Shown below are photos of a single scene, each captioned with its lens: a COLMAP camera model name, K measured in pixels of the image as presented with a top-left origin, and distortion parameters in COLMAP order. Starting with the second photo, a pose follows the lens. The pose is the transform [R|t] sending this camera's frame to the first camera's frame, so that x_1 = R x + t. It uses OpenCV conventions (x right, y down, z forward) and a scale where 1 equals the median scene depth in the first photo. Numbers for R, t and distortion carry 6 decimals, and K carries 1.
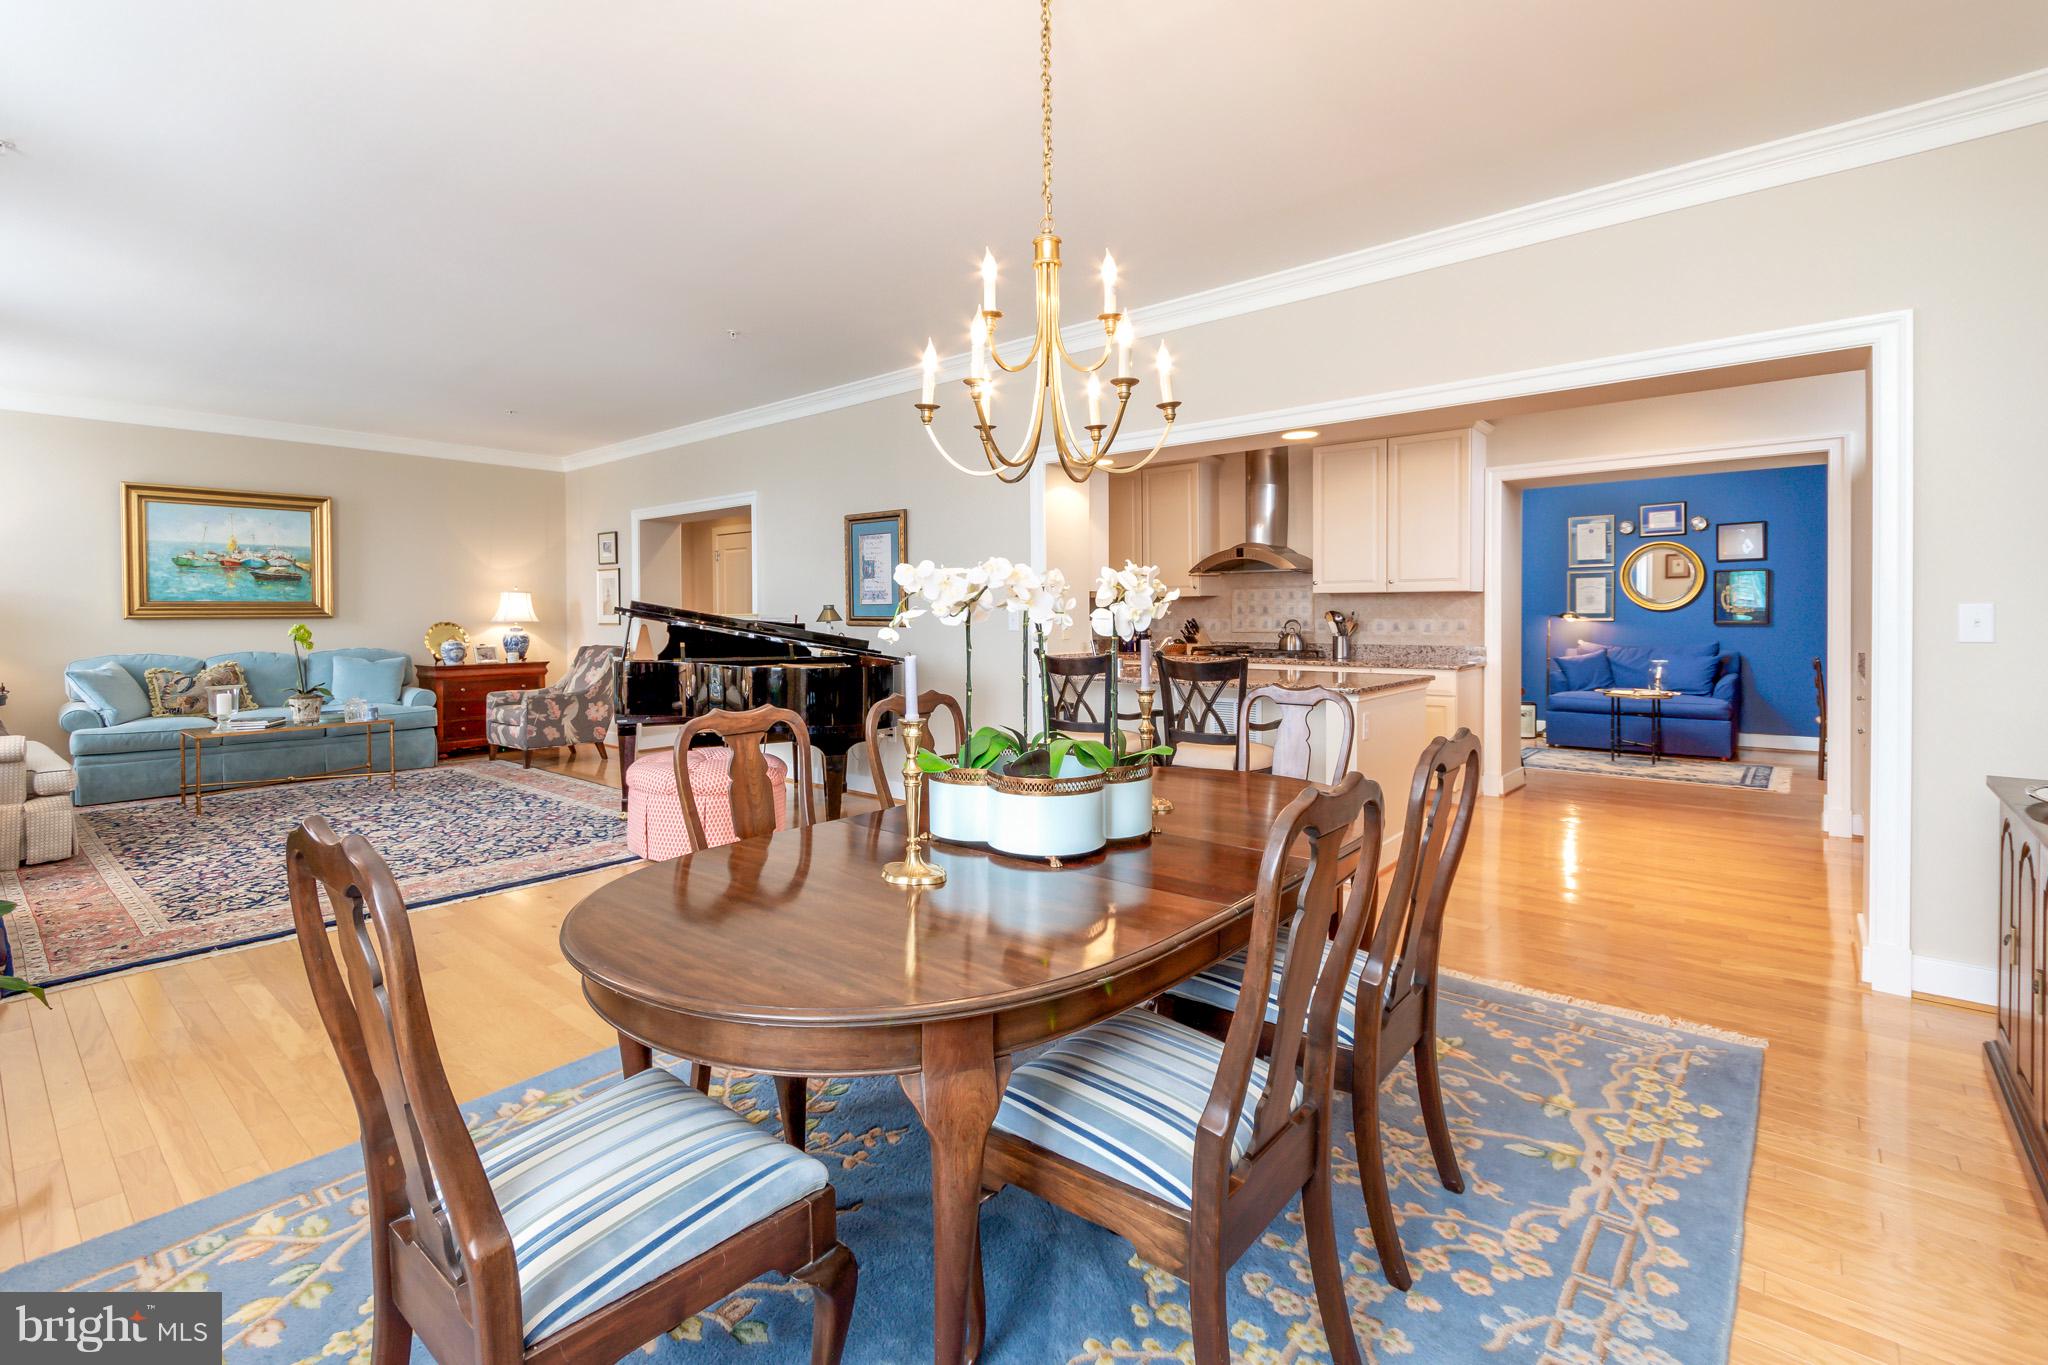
lens RADIAL K [[919.8, 0, 1025.6], [0, 919.8, 621.9], [0, 0, 1]] dist [0.002325, -0.000474]
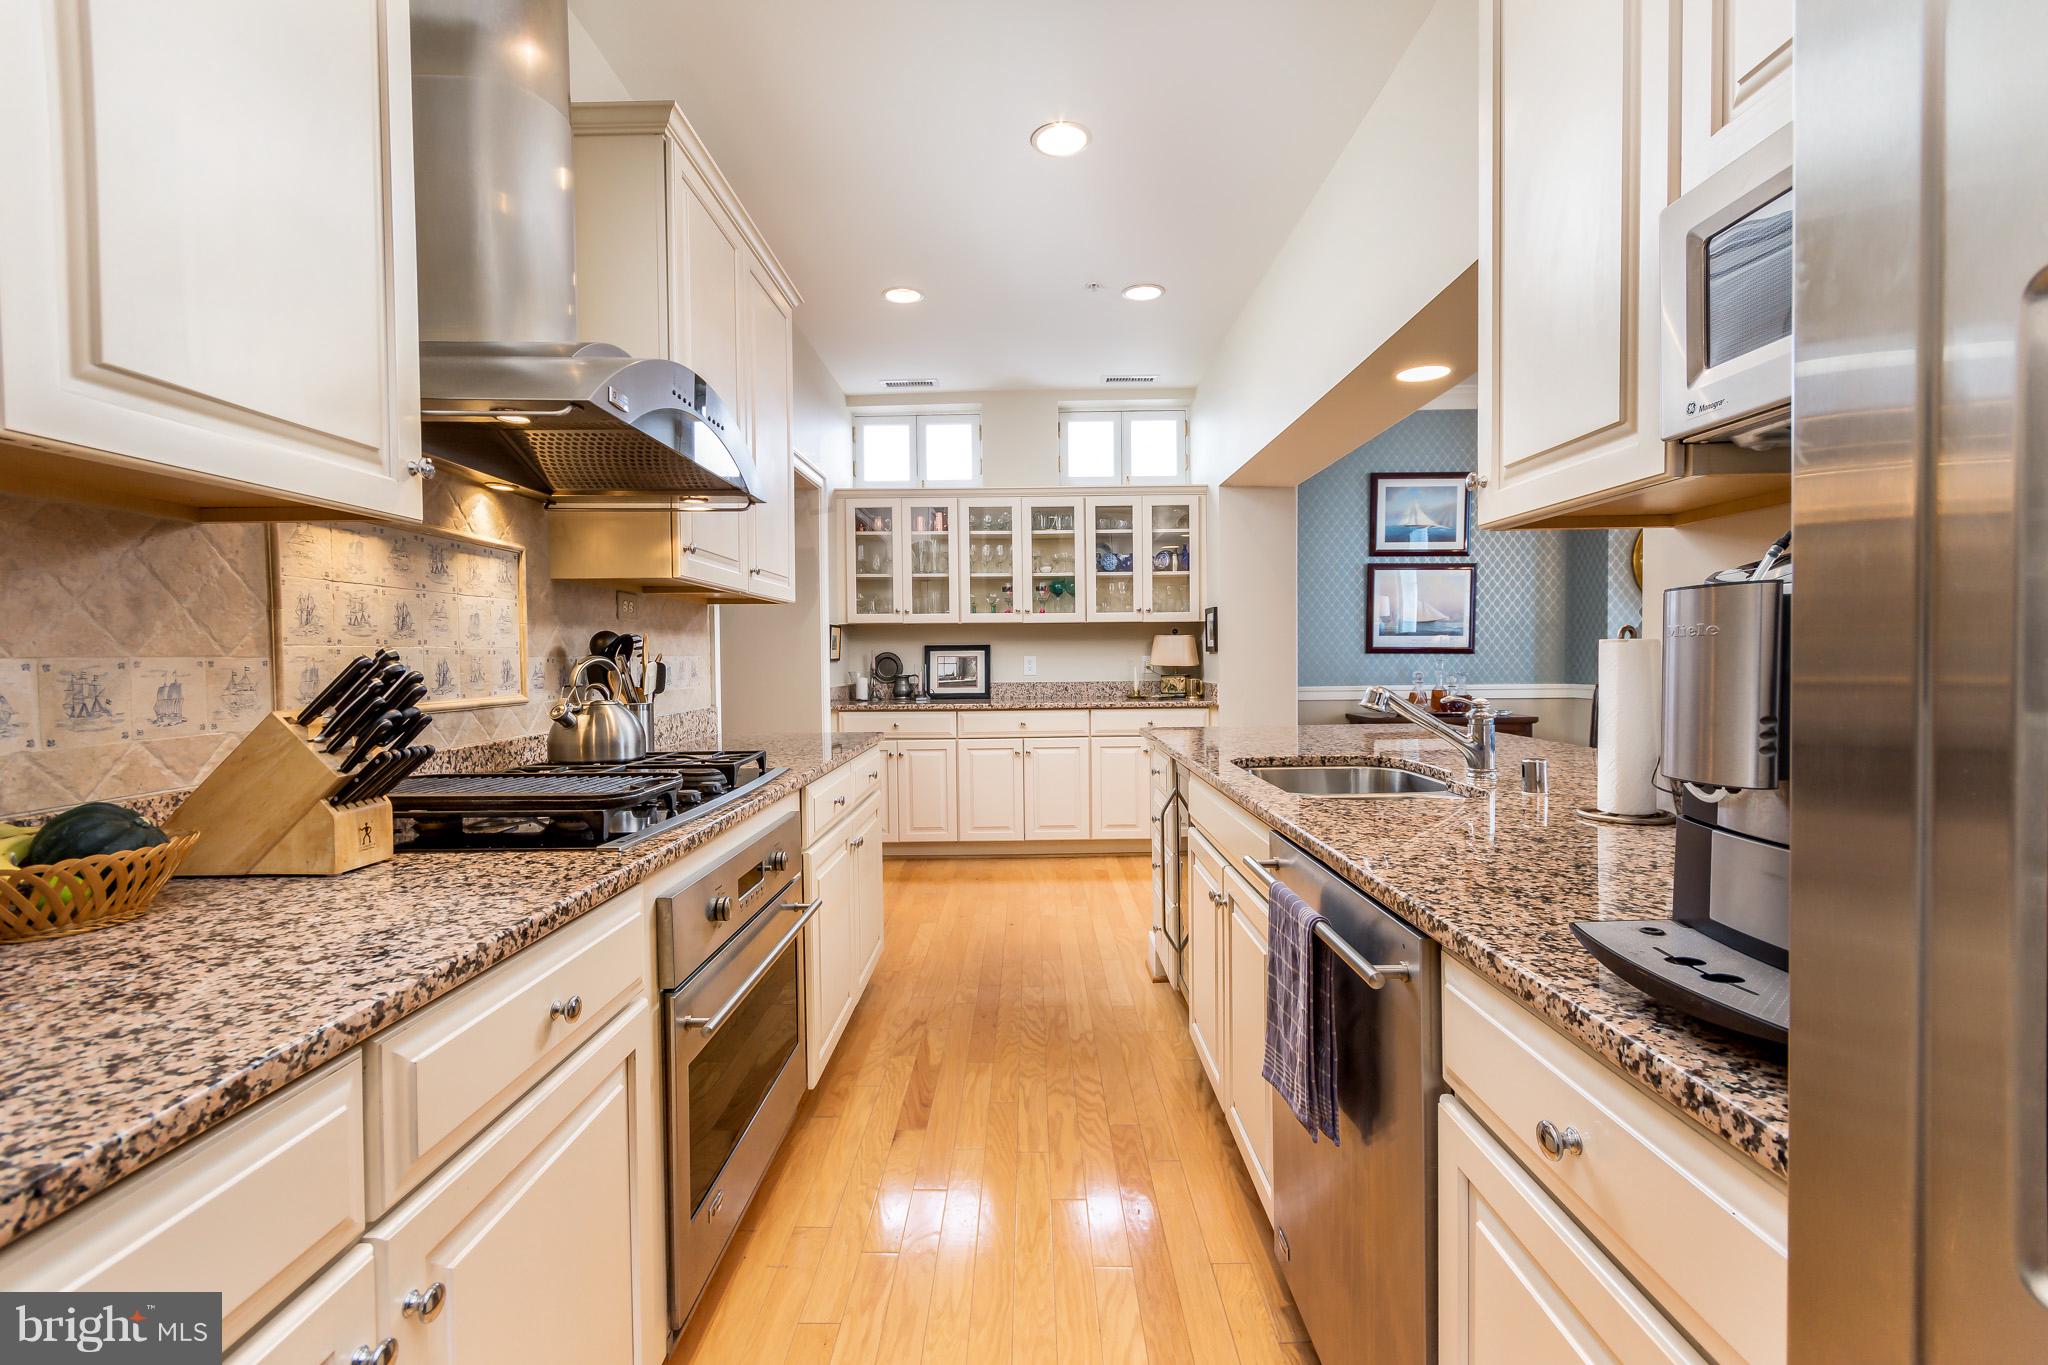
lens RADIAL K [[919.8, 0, 1009.4], [0, 919.8, 672.7], [0, 0, 1]] dist [0.002325, -0.000474]
pose [[-0.628037, -0.005261, 0.778166, -0.021991], [0.020045, 0.999536, 0.022935, -0.001661], [-0.777926, 0.030002, -0.627640, 0.985559]]
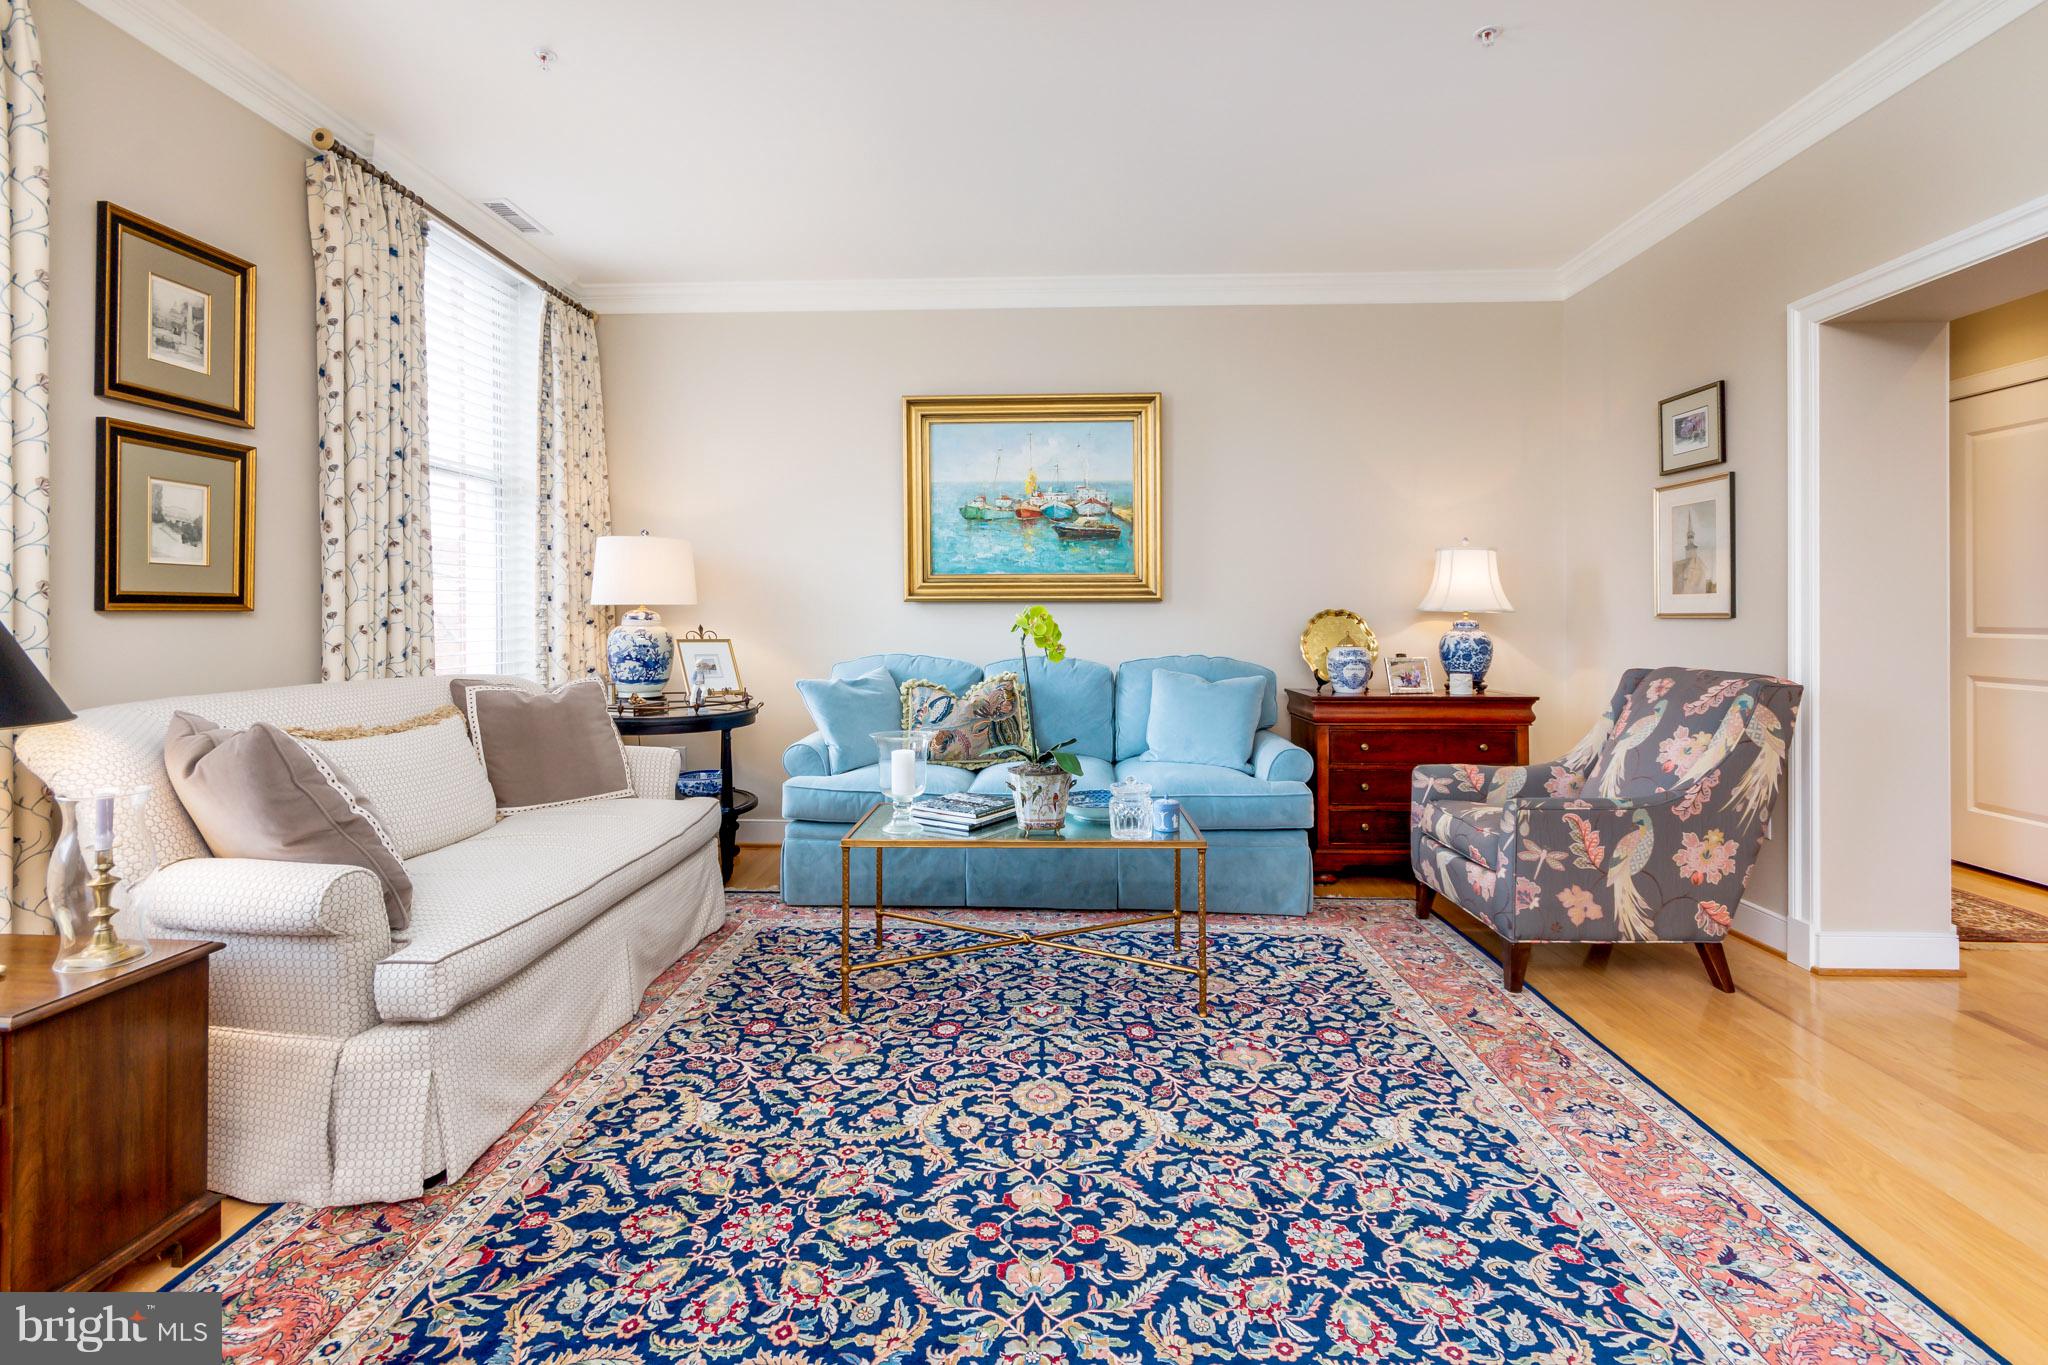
lens RADIAL K [[919.8, 0, 1019.6], [0, 919.8, 612.9], [0, 0, 1]] dist [0.002325, -0.000474]
pose [[0.615823, 0.002692, -0.787880, -0.367949], [-0.010864, 0.999928, -0.005075, 0.007223], [0.787809, 0.011685, 0.615808, 0.600860]]
